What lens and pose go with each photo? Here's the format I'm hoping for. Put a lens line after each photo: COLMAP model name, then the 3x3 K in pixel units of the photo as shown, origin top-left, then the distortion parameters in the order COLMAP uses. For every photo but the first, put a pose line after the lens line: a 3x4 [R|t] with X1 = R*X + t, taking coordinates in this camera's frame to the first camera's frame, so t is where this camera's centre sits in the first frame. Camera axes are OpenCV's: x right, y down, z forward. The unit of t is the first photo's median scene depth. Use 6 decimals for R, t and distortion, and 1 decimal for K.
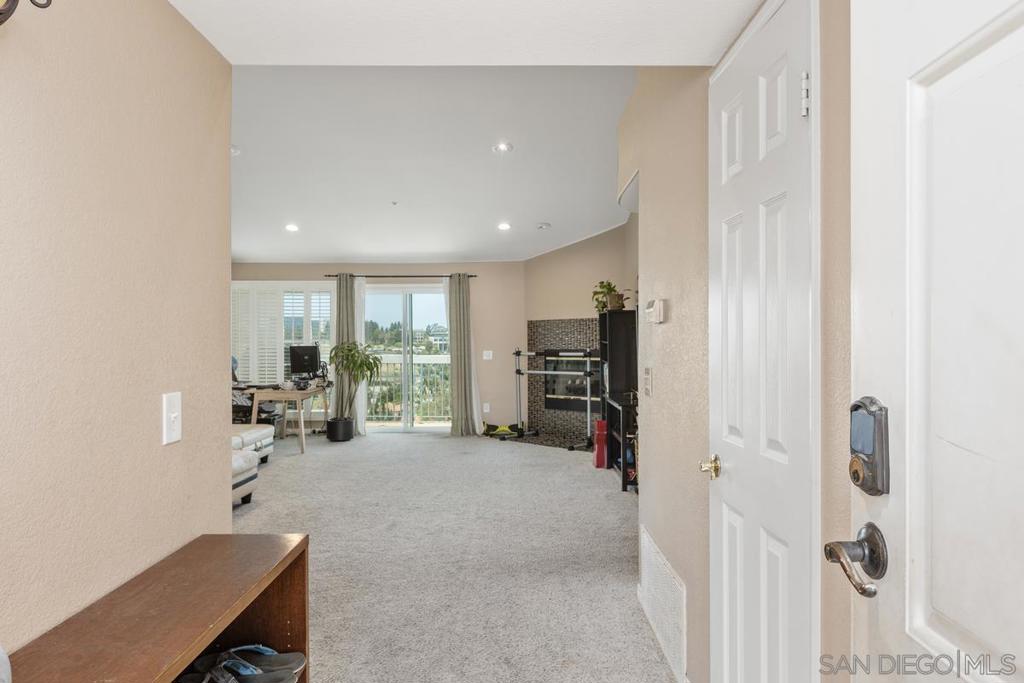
lens RADIAL K [[675.3, 0, 515.8], [0, 675.3, 341.1], [0, 0, 1]] dist [0.003354, 0.000096]
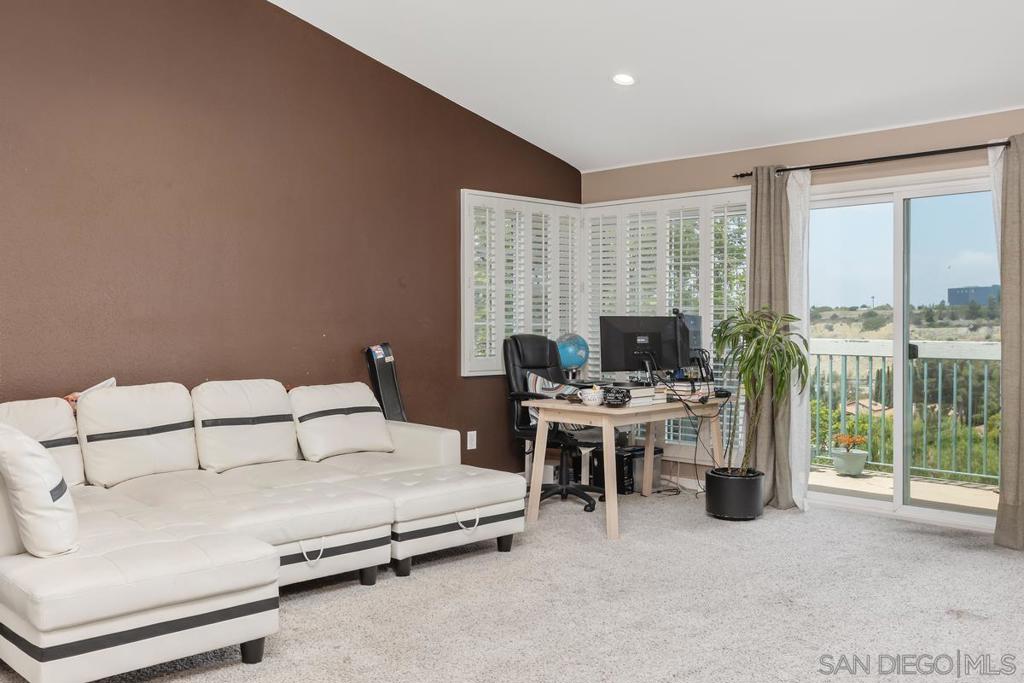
lens RADIAL K [[923.8, 0, 506.0], [0, 923.8, 334.4], [0, 0, 1]] dist [-0.004975, -0.011654]
pose [[0.696638, 0.011364, -0.717333, 0.093667], [-0.000835, 0.999887, 0.015029, 0.009600], [0.717422, -0.009871, 0.696569, 0.430367]]
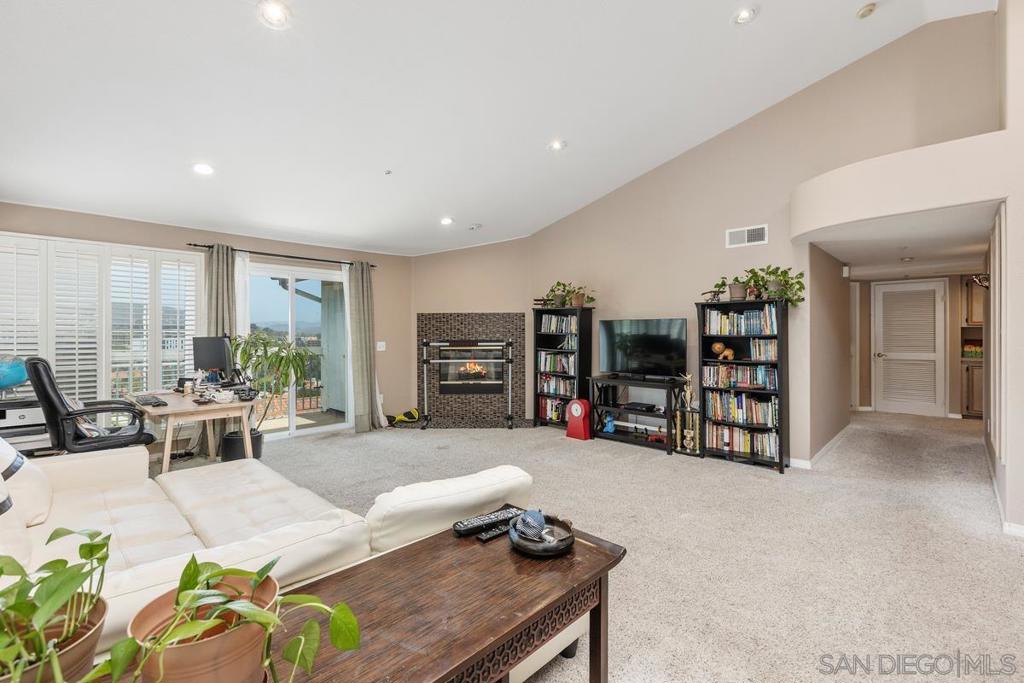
lens RADIAL K [[457.4, 0, 515.2], [0, 457.4, 336.1], [0, 0, 1]] dist [-0.002471, -0.000006]
pose [[0.698869, -0.004427, 0.715236, -0.414931], [-0.001249, 0.999972, 0.007410, 0.000183], [-0.715249, -0.006072, 0.698844, 0.409882]]
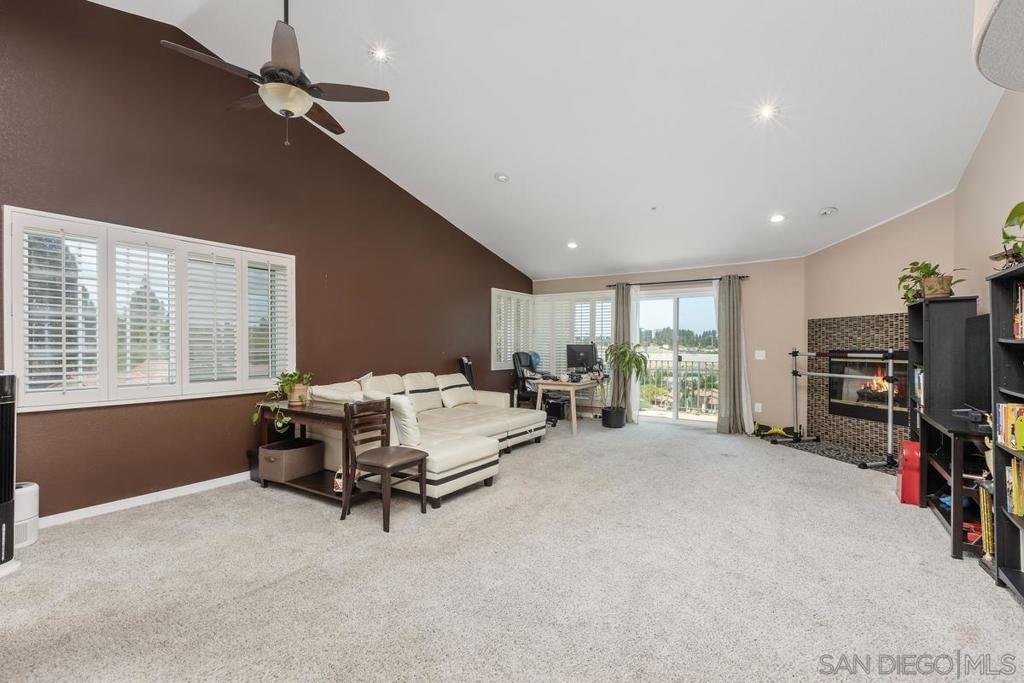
lens RADIAL K [[457.4, 0, 511.7], [0, 457.4, 349.8], [0, 0, 1]] dist [-0.002471, -0.000006]
pose [[0.835121, 0.010455, -0.549967, 0.024531], [-0.003651, 0.999903, 0.013465, 0.005735], [0.550054, -0.009238, 0.835078, 0.247604]]
